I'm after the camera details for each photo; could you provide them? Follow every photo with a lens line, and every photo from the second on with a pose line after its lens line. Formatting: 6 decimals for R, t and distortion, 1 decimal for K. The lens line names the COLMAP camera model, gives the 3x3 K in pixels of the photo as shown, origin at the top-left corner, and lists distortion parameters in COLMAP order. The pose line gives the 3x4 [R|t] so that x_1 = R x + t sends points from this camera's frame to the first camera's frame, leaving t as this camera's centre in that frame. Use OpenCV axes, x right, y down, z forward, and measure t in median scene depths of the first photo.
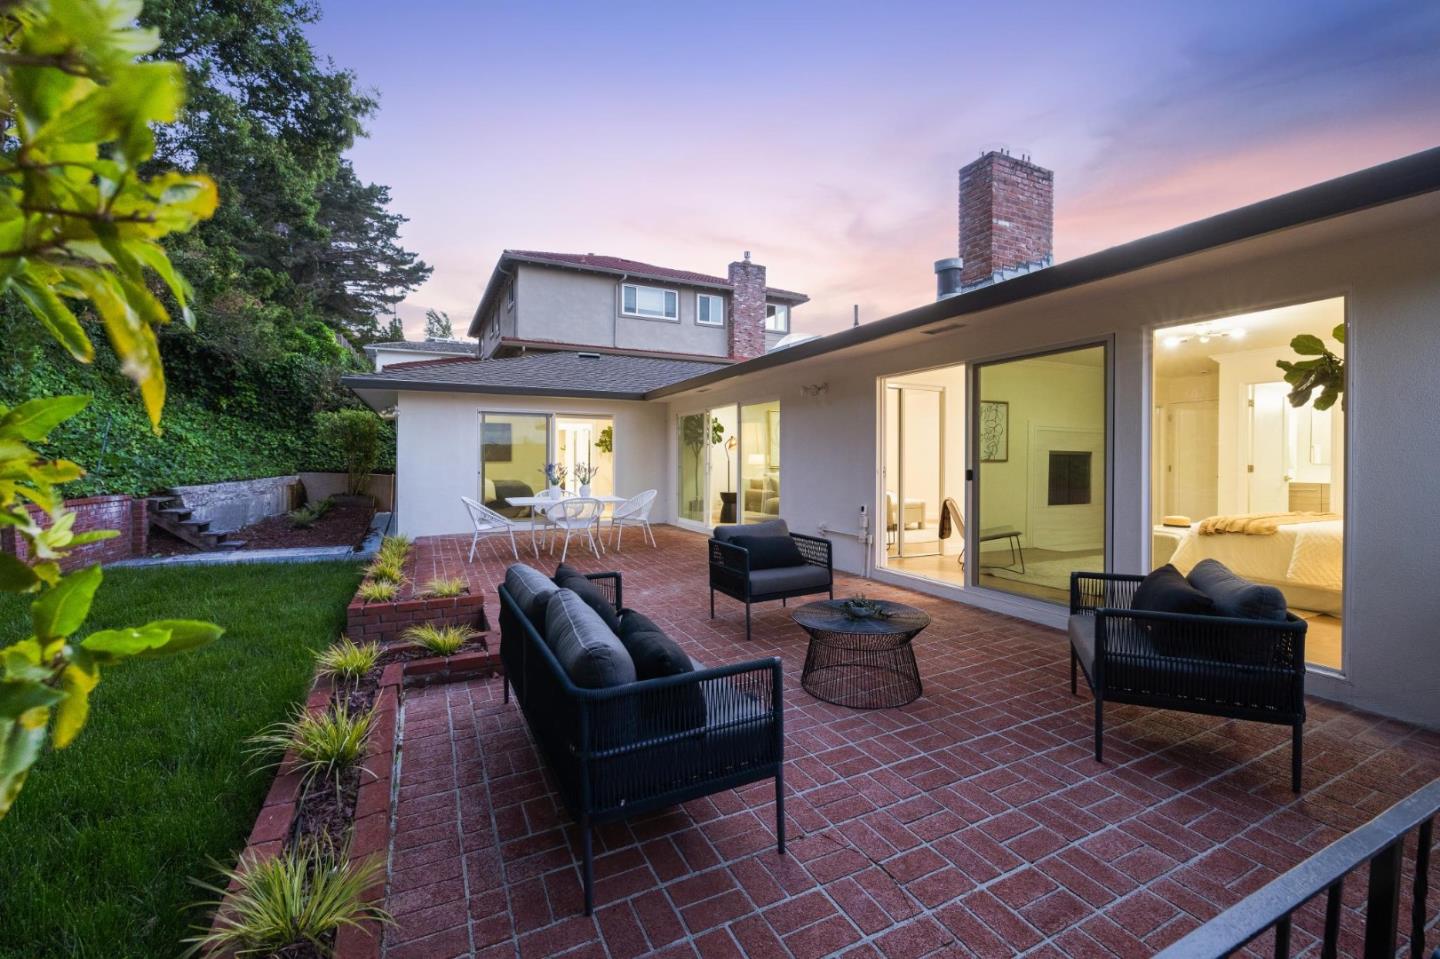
lens RADIAL K [[617.0, 0, 715.6], [0, 617.0, 470.4], [0, 0, 1]] dist [-0.001322, 0.000360]
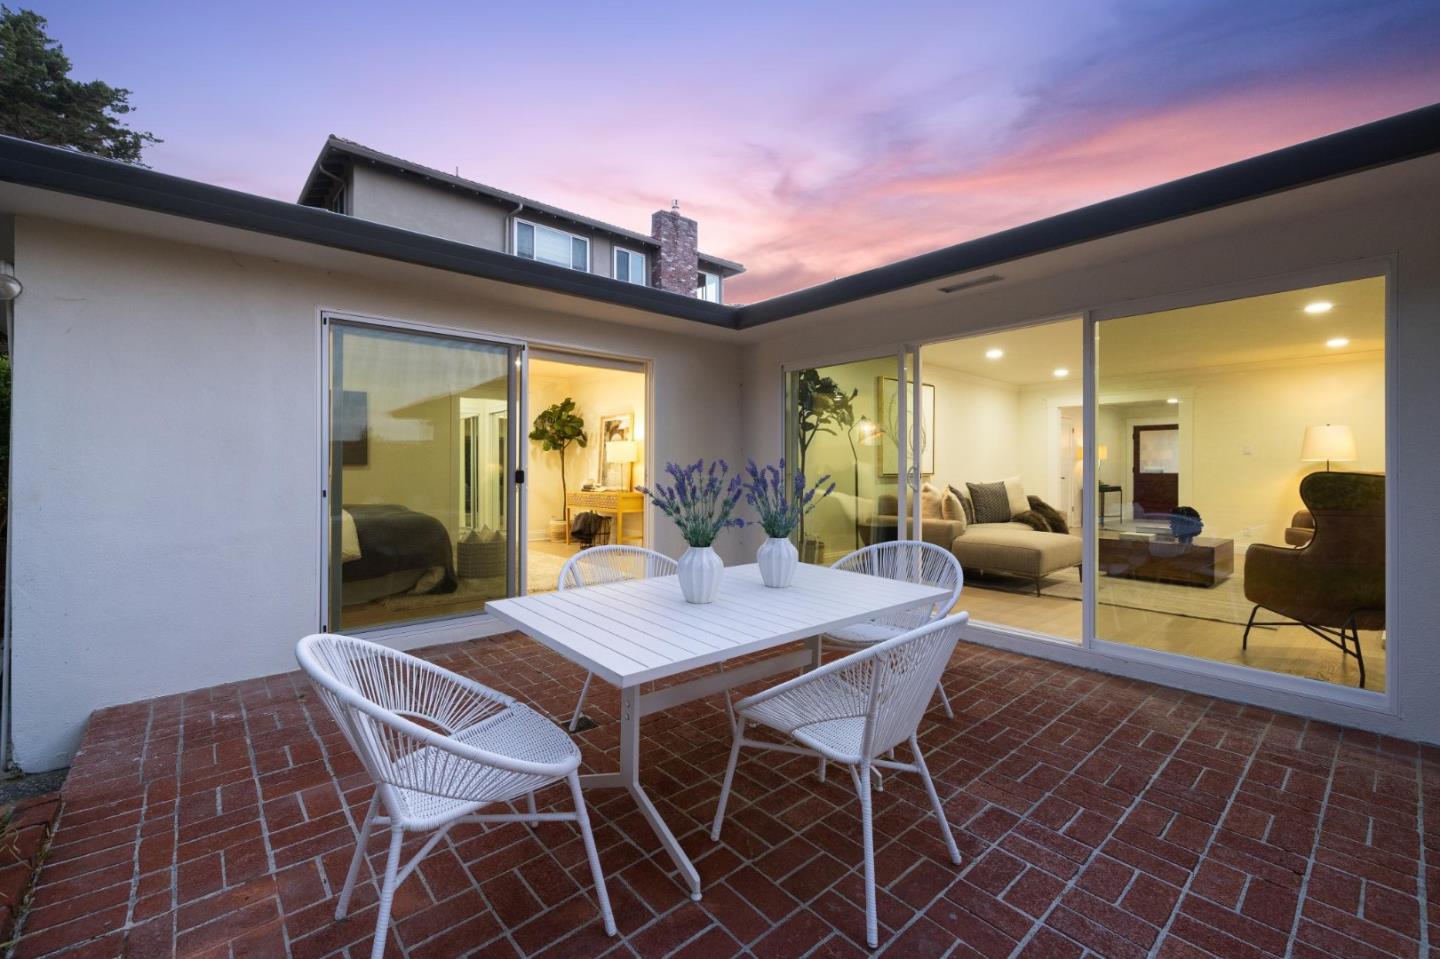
lens RADIAL K [[617.0, 0, 715.6], [0, 617.0, 470.4], [0, 0, 1]] dist [-0.001322, 0.000360]
pose [[0.965139, -0.001804, 0.261730, -0.104371], [0.005980, 0.999867, -0.015157, -0.001000], [-0.261668, 0.016194, 0.965022, 0.239232]]
